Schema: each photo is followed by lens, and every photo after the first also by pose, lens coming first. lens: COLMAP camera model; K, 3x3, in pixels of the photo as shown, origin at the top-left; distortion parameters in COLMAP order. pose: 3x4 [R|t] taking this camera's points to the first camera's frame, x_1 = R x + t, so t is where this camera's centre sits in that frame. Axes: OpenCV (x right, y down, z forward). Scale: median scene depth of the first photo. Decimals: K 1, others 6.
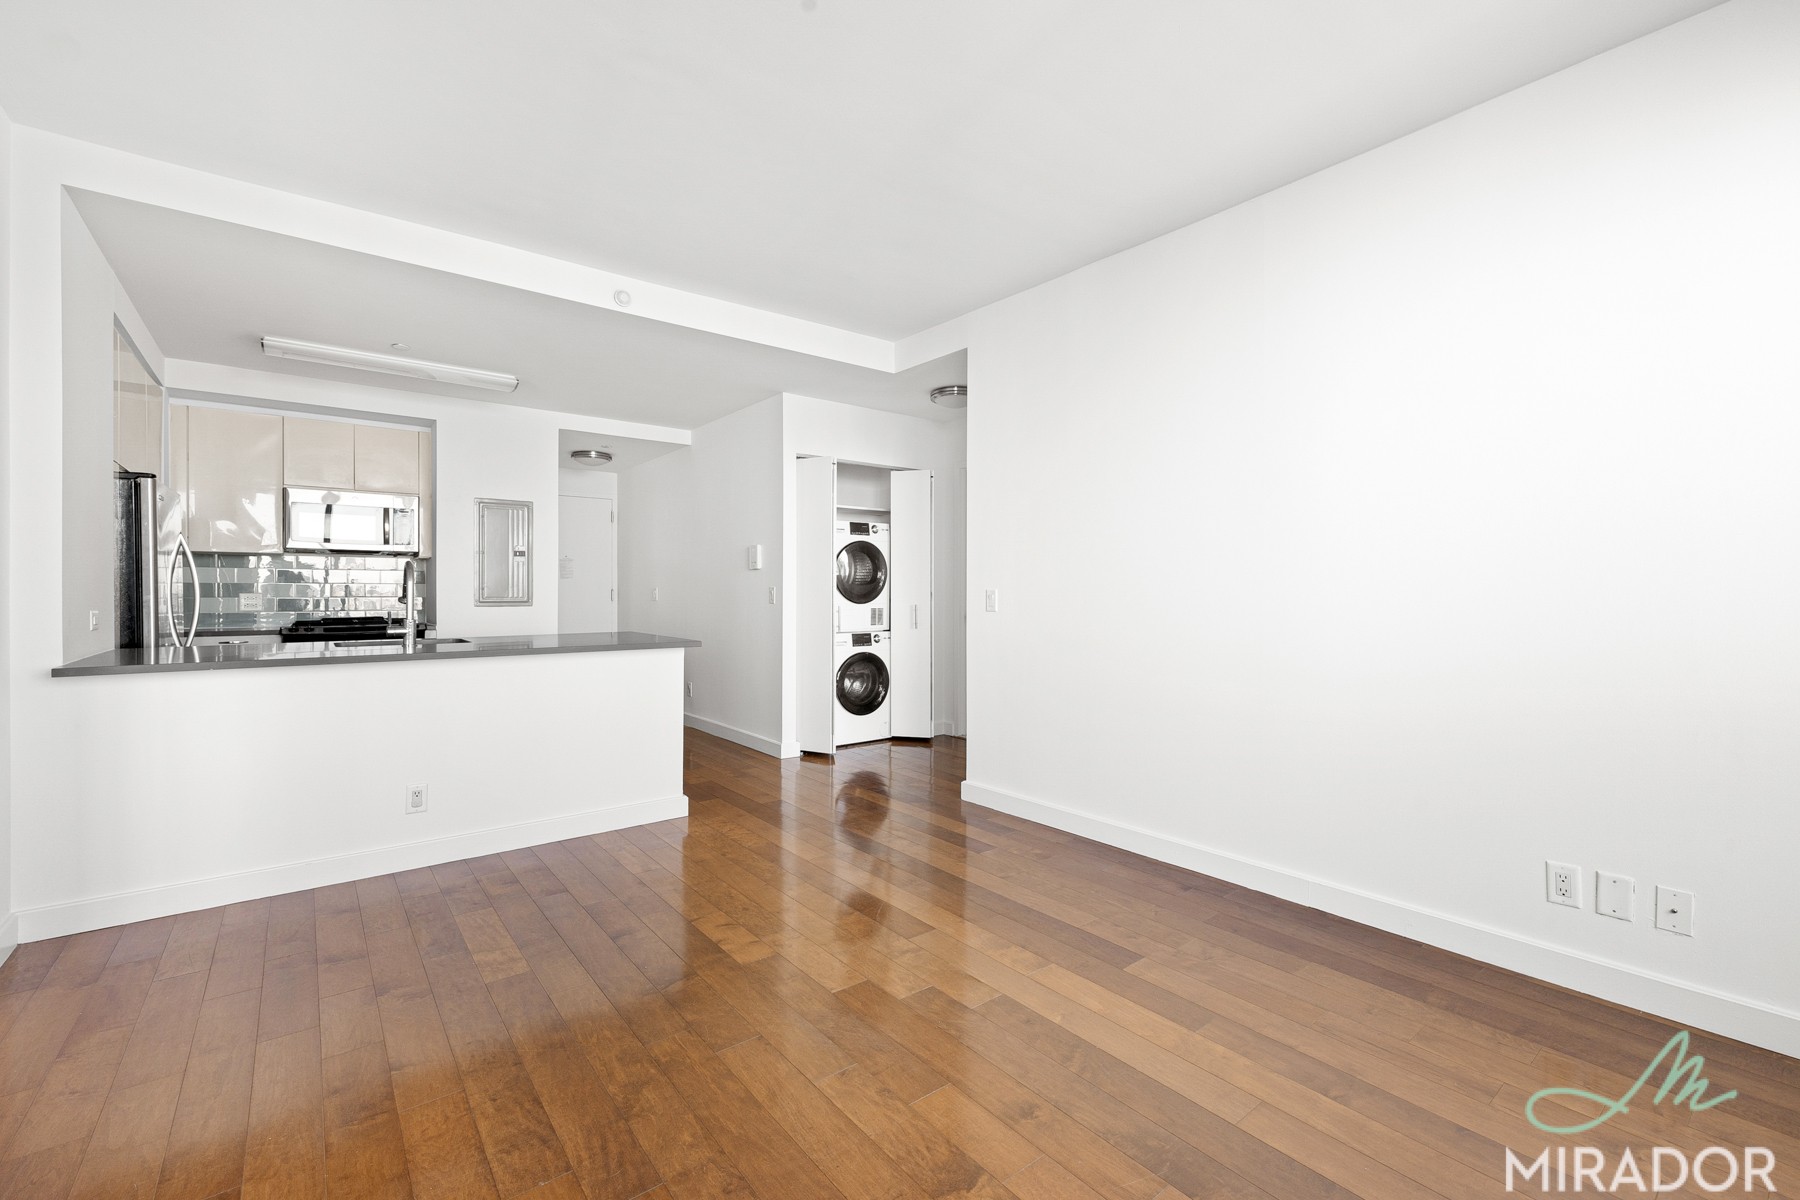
lens RADIAL K [[758.6, 0, 900.9], [0, 758.6, 595.4], [0, 0, 1]] dist [0.002661, 0.000133]
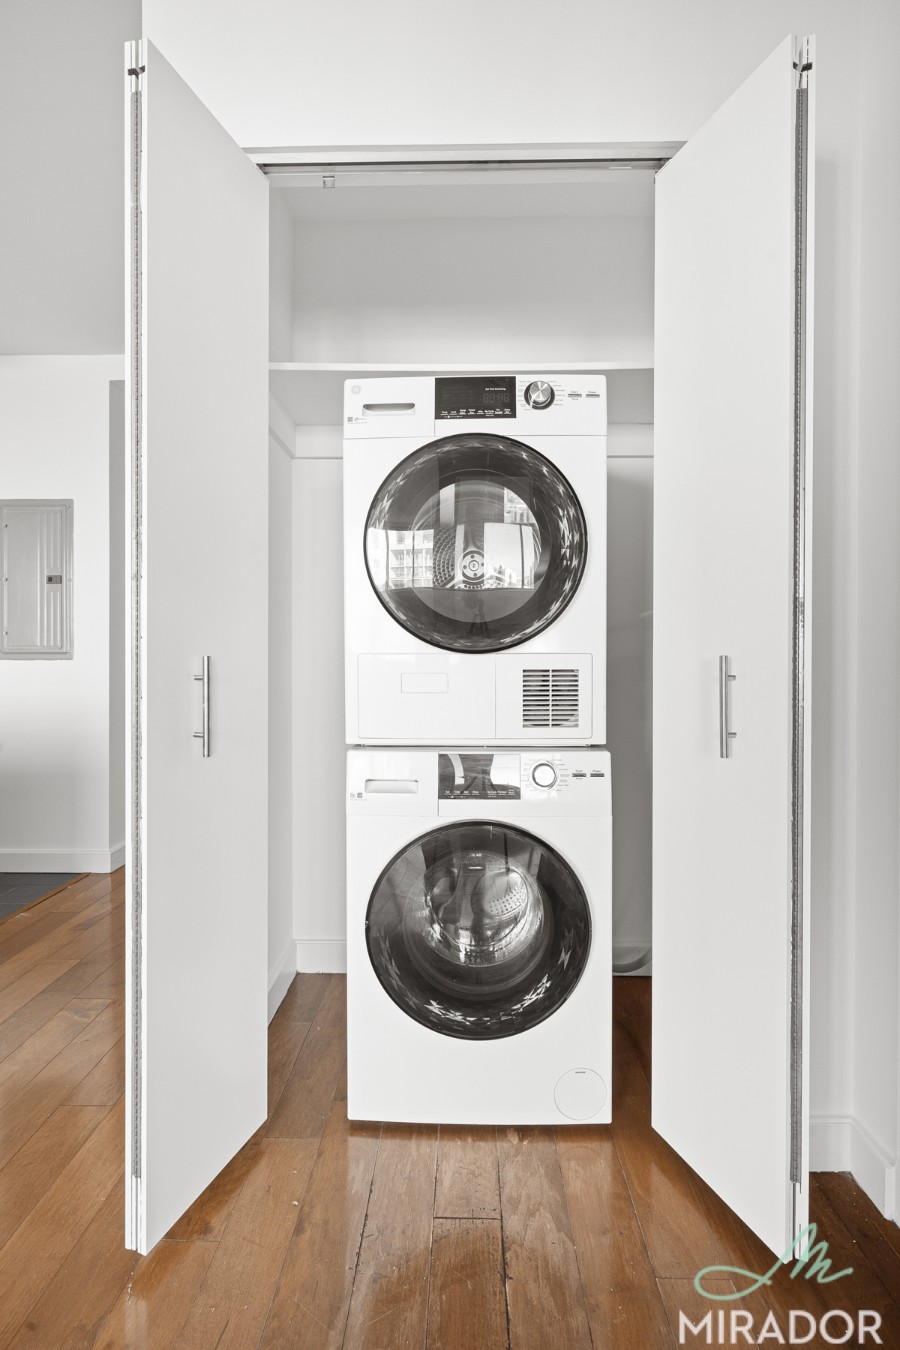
lens RADIAL K [[569.0, 0, 448.5], [0, 569.0, 662.9], [0, 0, 1]] dist [0.002661, 0.000133]
pose [[0.772379, 0.005988, -0.635133, 0.084771], [-0.004045, 0.999982, 0.004509, 0.015153], [0.635149, -0.000913, 0.772389, 0.904287]]
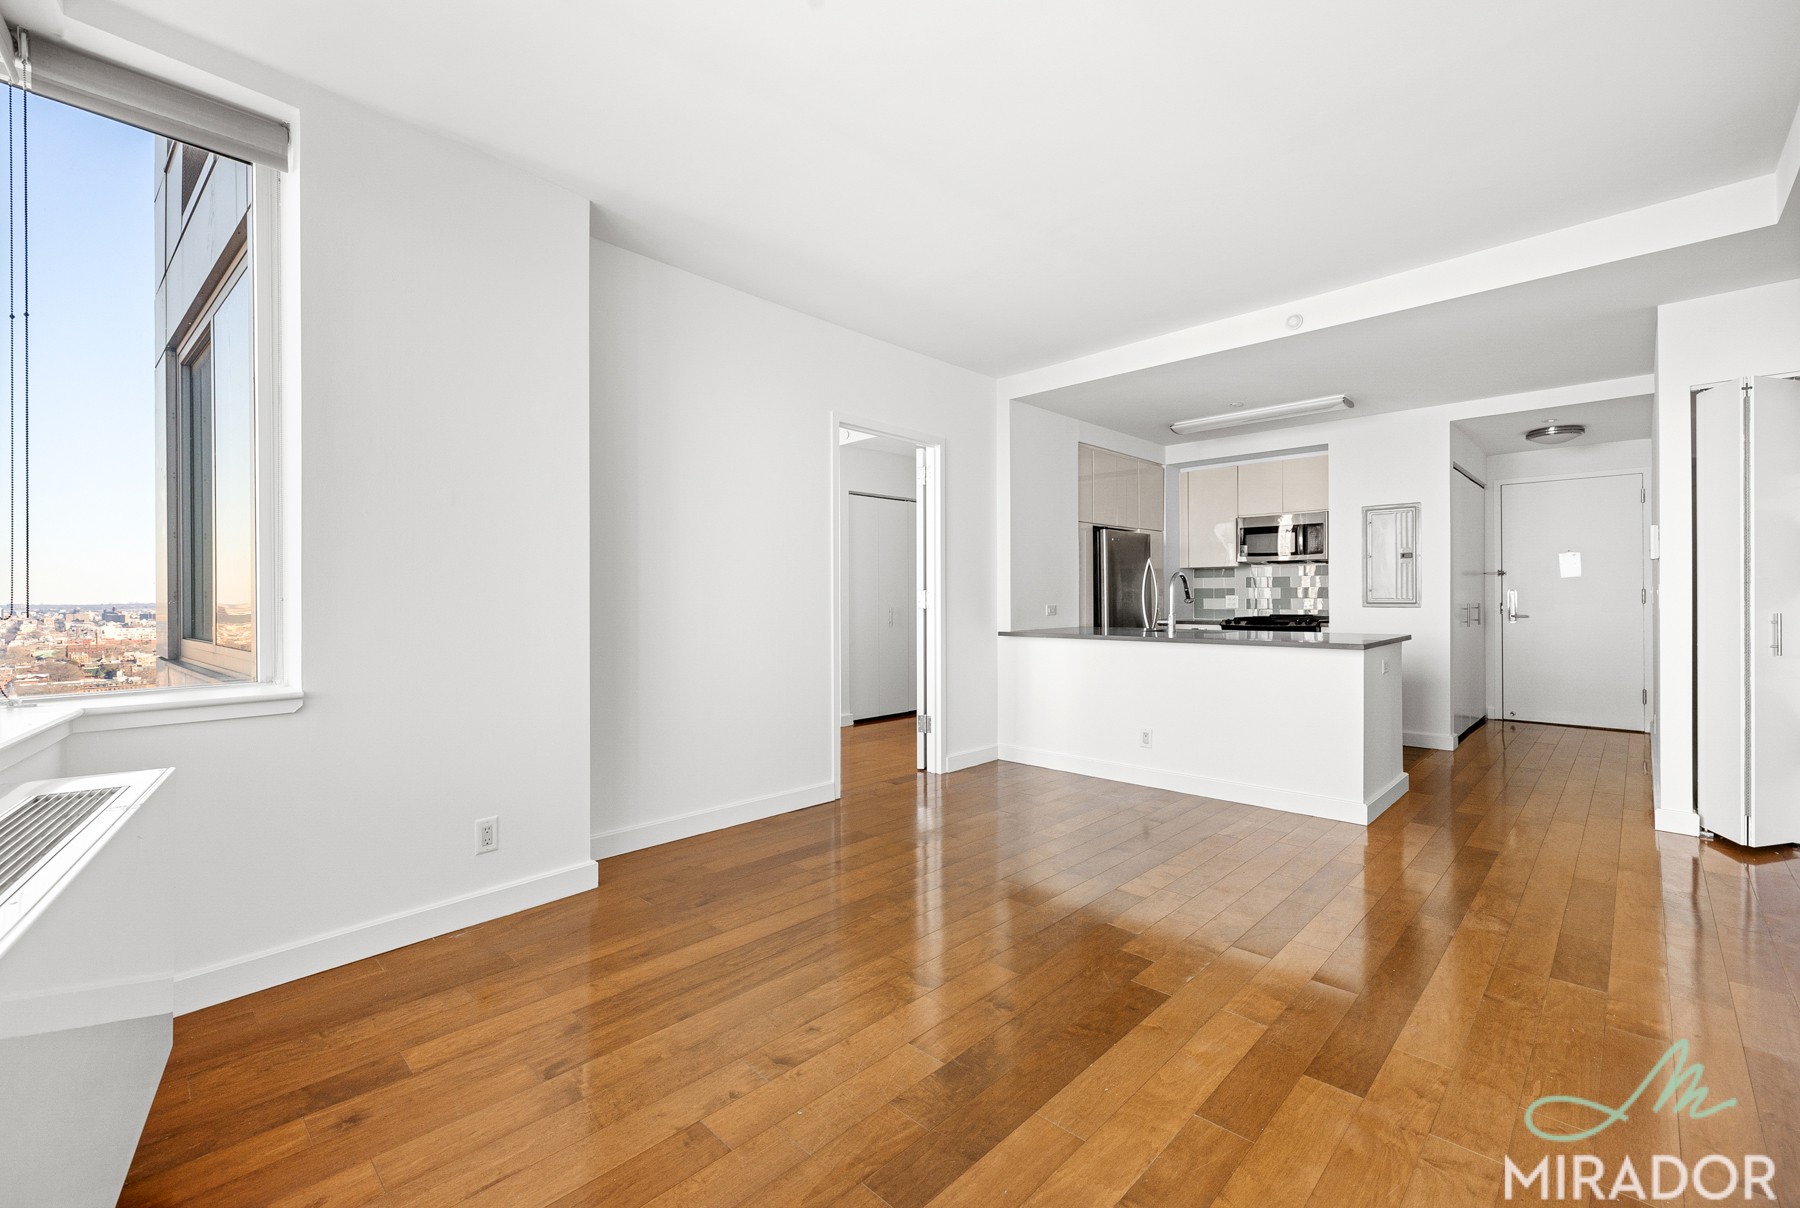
lens RADIAL K [[758.6, 0, 900.9], [0, 758.6, 599.4], [0, 0, 1]] dist [0.002661, 0.000133]
pose [[0.127188, 0.003913, -0.991871, 0.451947], [0.000369, 0.999992, 0.003992, -0.000807], [0.991879, -0.000874, 0.127186, 0.217752]]
